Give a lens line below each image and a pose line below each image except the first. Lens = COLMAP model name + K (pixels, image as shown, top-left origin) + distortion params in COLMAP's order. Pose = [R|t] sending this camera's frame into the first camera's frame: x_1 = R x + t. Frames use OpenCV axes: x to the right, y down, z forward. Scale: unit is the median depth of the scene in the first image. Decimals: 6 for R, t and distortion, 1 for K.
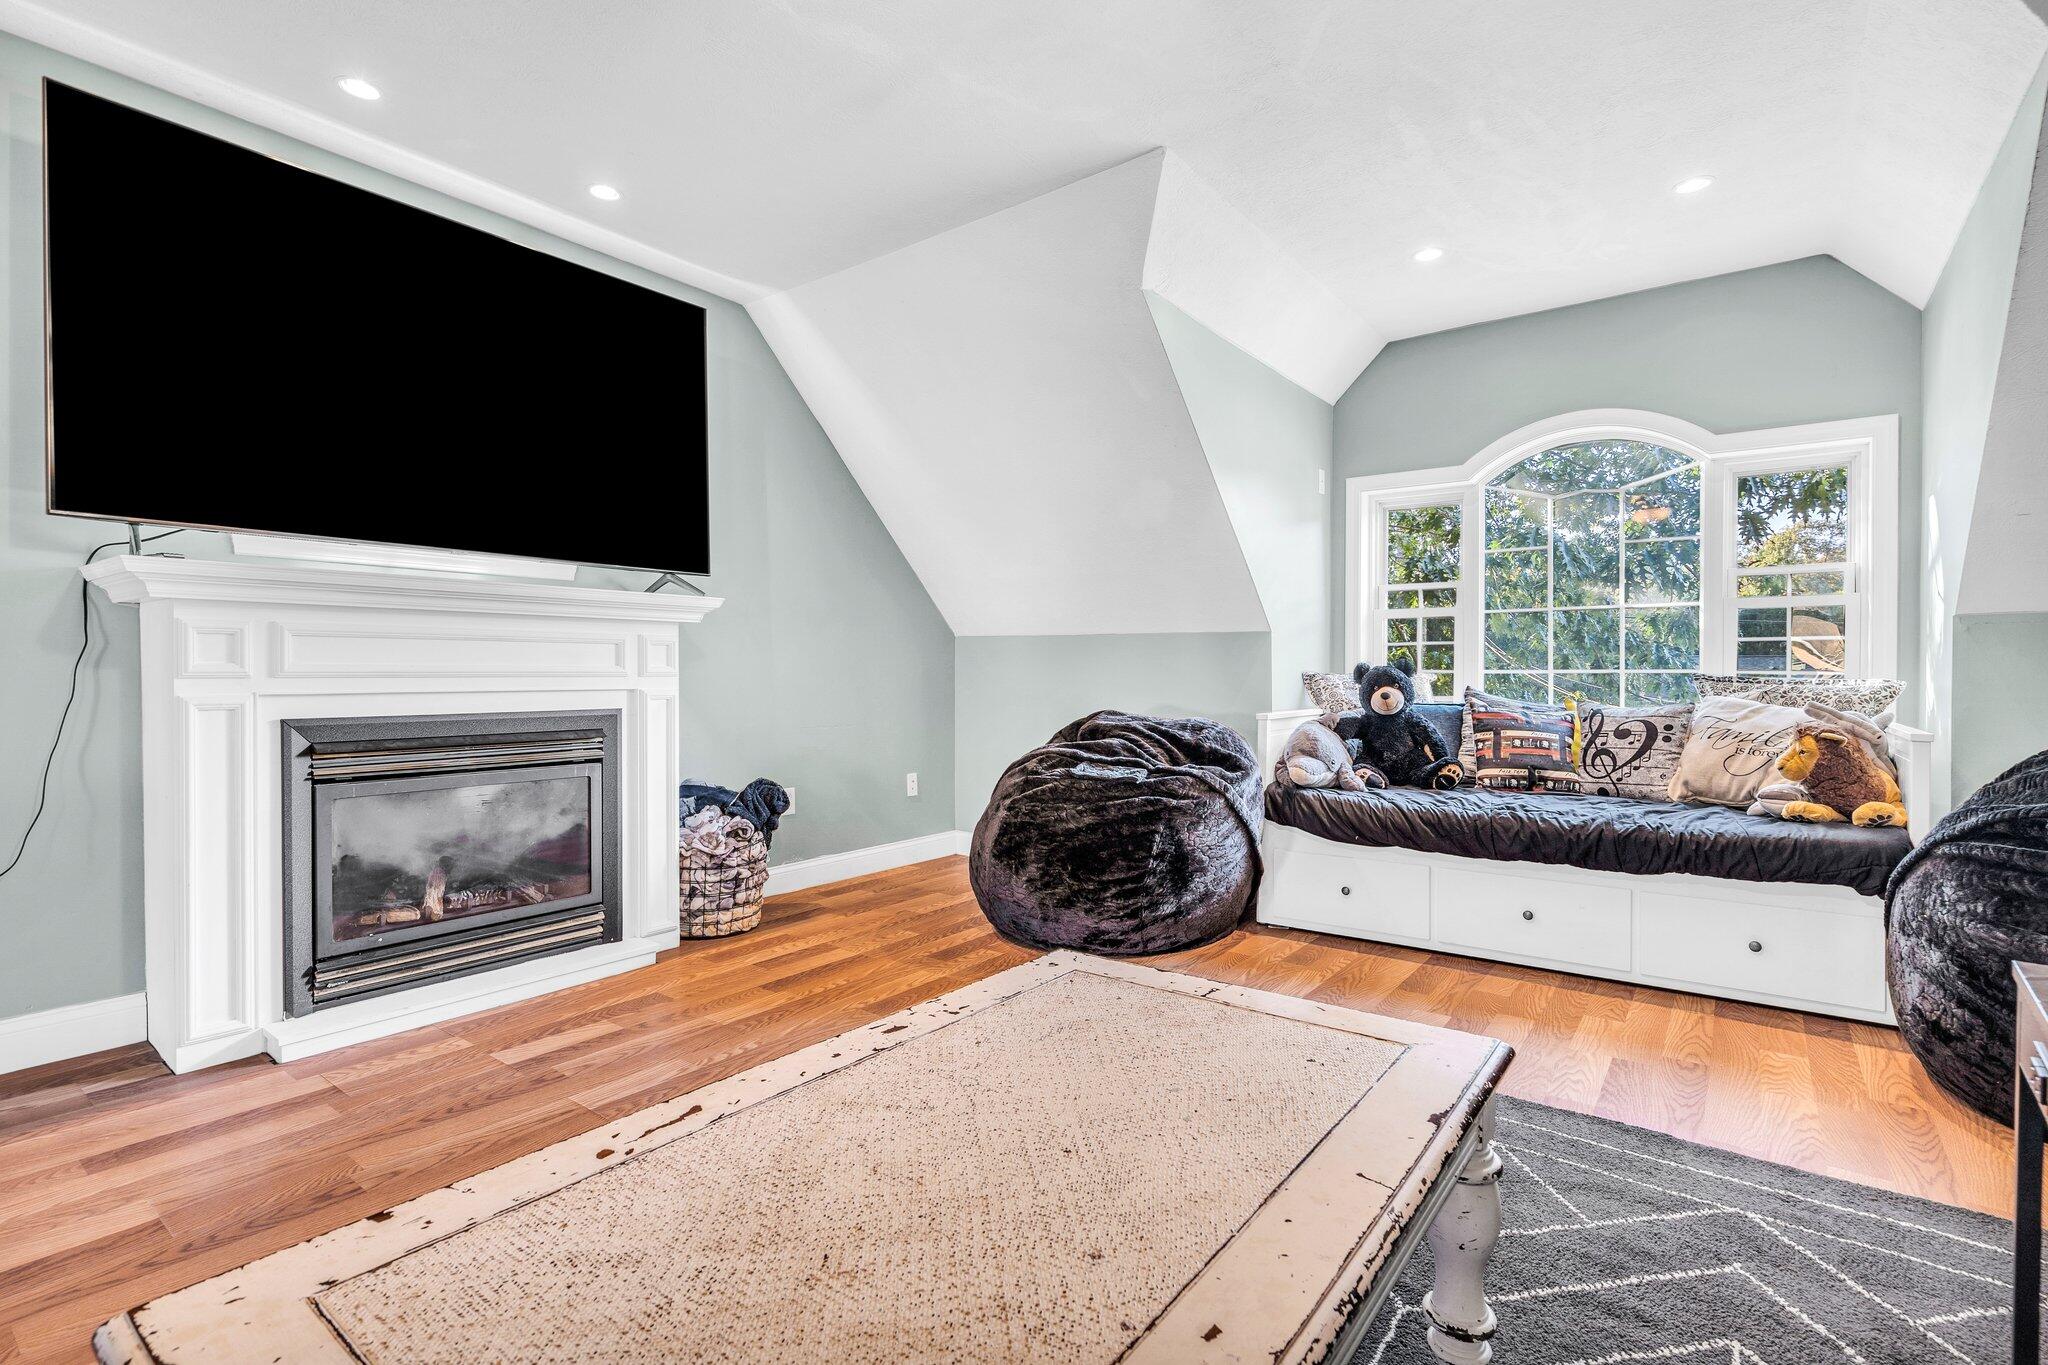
lens RADIAL K [[978.7, 0, 1009.4], [0, 978.7, 688.5], [0, 0, 1]] dist [-0.002352, -0.000102]
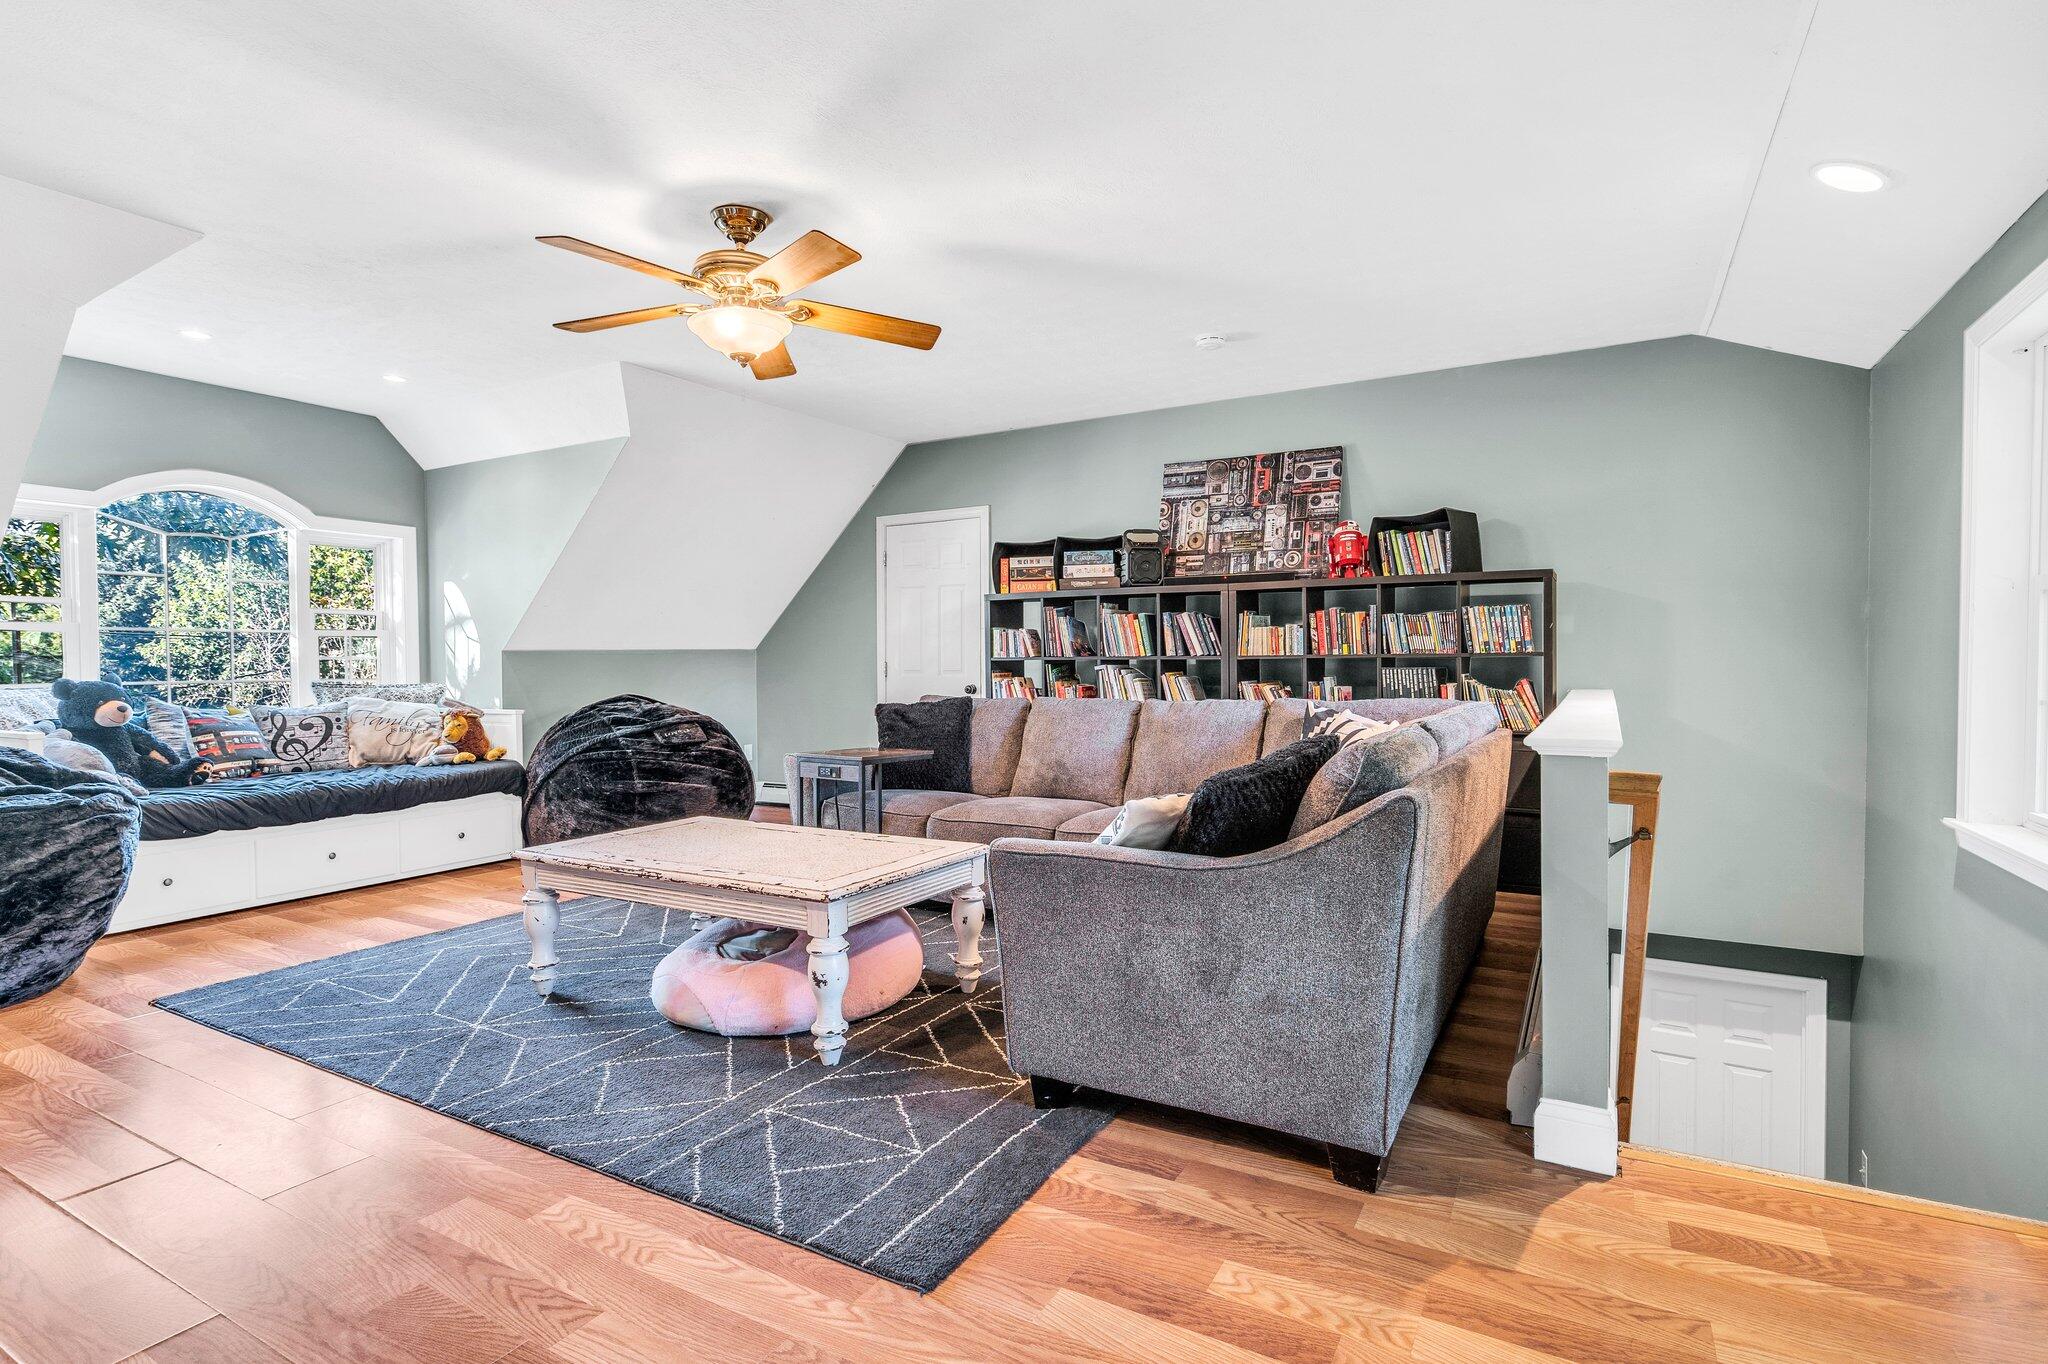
lens RADIAL K [[978.7, 0, 1038.3], [0, 978.7, 675.6], [0, 0, 1]] dist [-0.002352, -0.000102]
pose [[-0.140815, -0.015611, 0.989913, -0.955889], [0.024248, 0.999521, 0.019212, -0.030098], [-0.989739, 0.026709, -0.140369, 0.164298]]
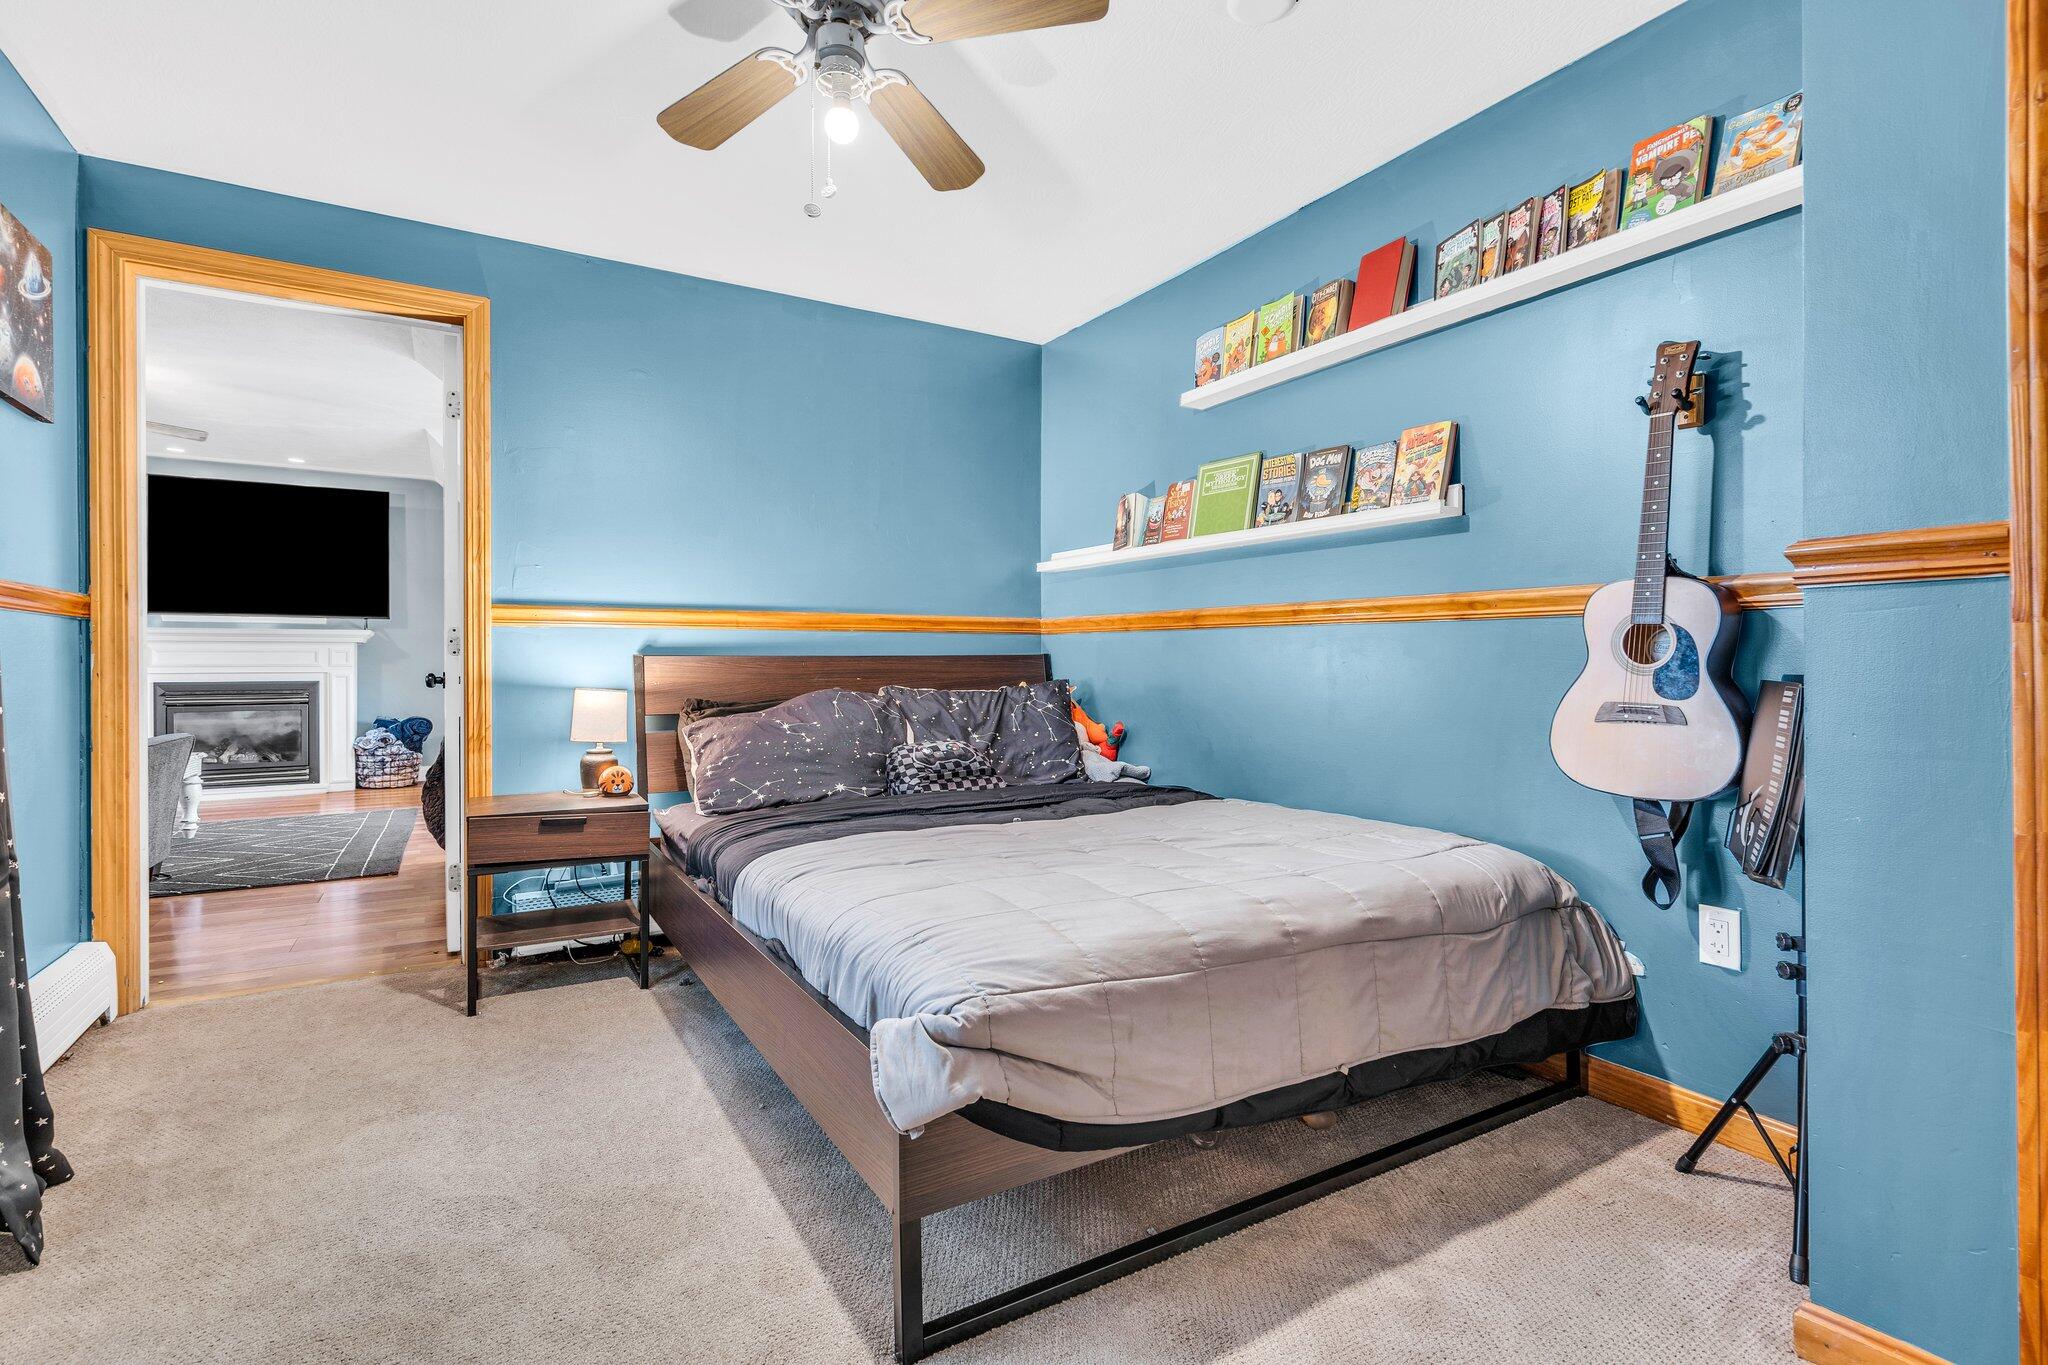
lens RADIAL K [[978.7, 0, 1053.6], [0, 978.7, 669.2], [0, 0, 1]] dist [-0.002352, -0.000102]
pose [[0.937394, -0.003974, -0.348249, 1.931322], [-0.000750, 0.999910, -0.013428, 0.021823], [0.348271, 0.012849, 0.937306, -0.517930]]
